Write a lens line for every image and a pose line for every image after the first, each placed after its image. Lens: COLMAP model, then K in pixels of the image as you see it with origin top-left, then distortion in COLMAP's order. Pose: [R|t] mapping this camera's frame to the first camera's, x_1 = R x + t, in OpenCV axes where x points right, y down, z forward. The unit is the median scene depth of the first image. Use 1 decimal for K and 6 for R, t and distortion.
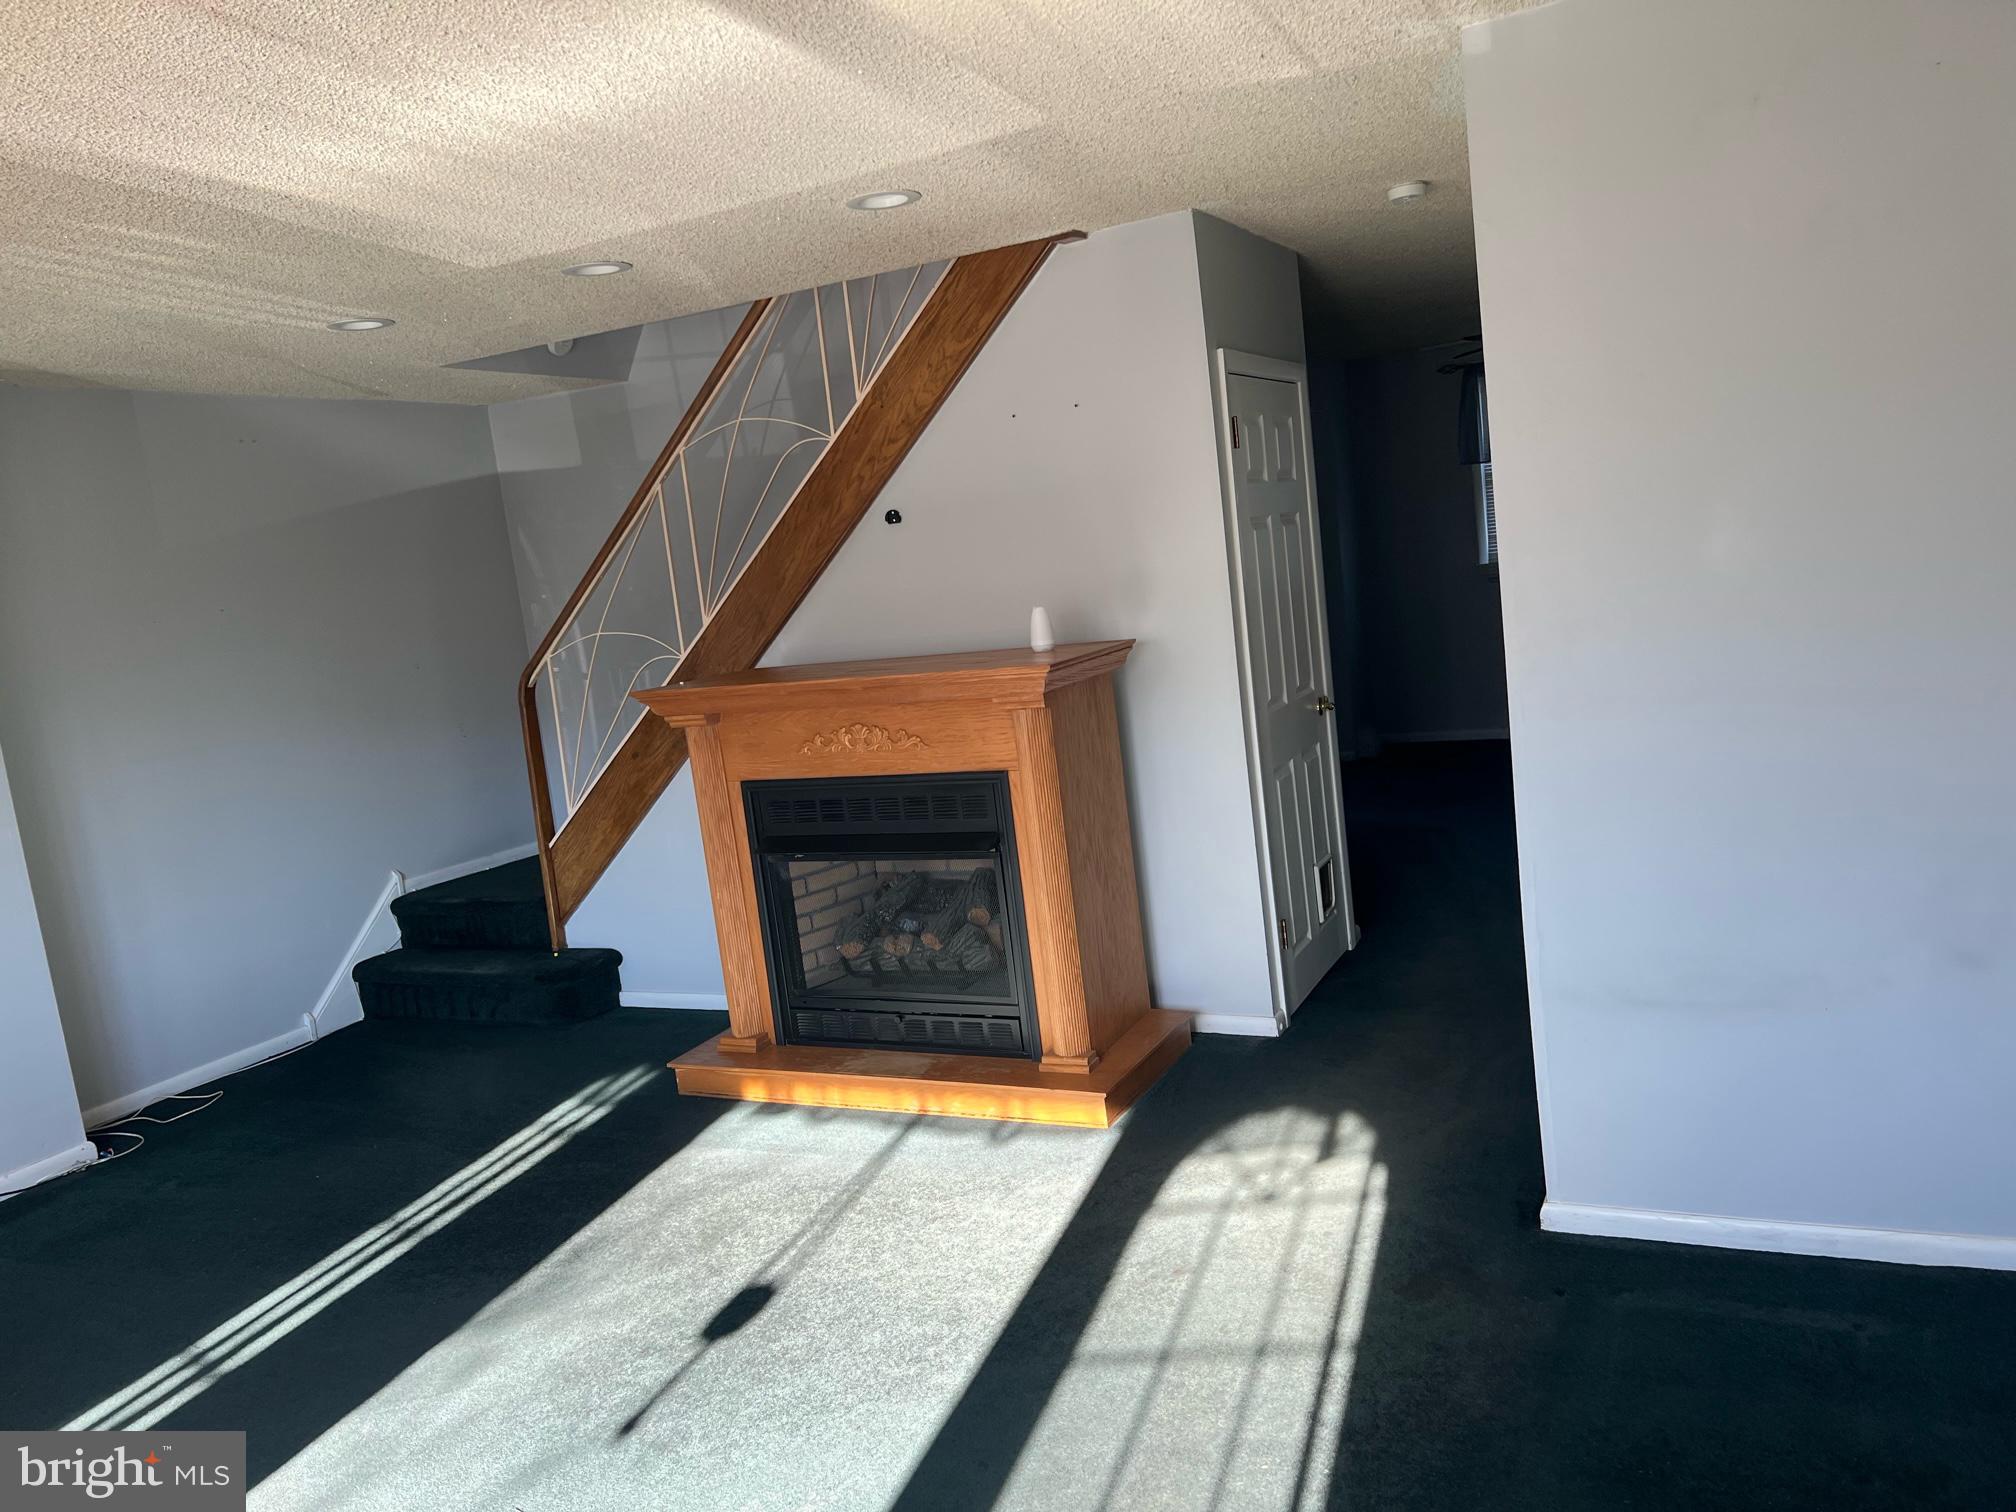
lens RADIAL K [[1536.5, 0, 1028.8], [0, 1536.5, 762.5], [0, 0, 1]] dist [-0.017395, -0.035534]
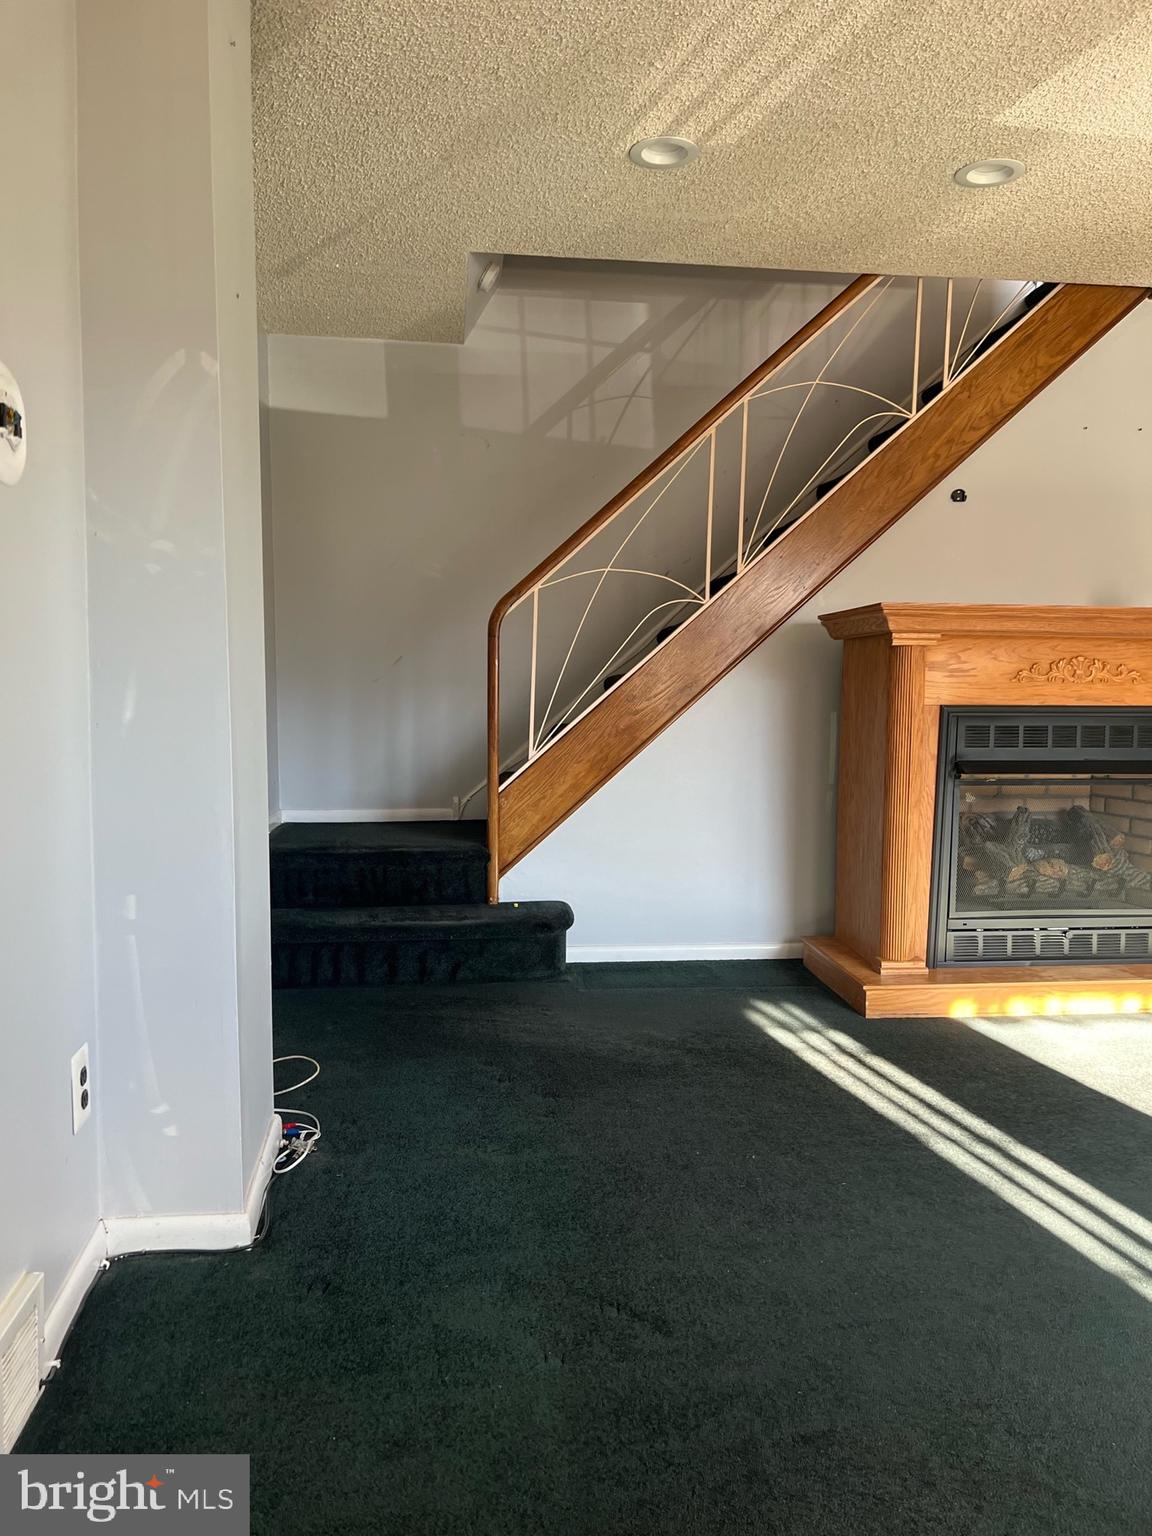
lens RADIAL K [[1170.6, 0, 540.2], [0, 1170.6, 820.5], [0, 0, 1]] dist [-0.017395, -0.035534]
pose [[0.846039, 0.067194, 0.528870, -0.786930], [-0.028977, 0.996355, -0.080233, 0.152987], [-0.532333, 0.052555, 0.844902, 0.465725]]
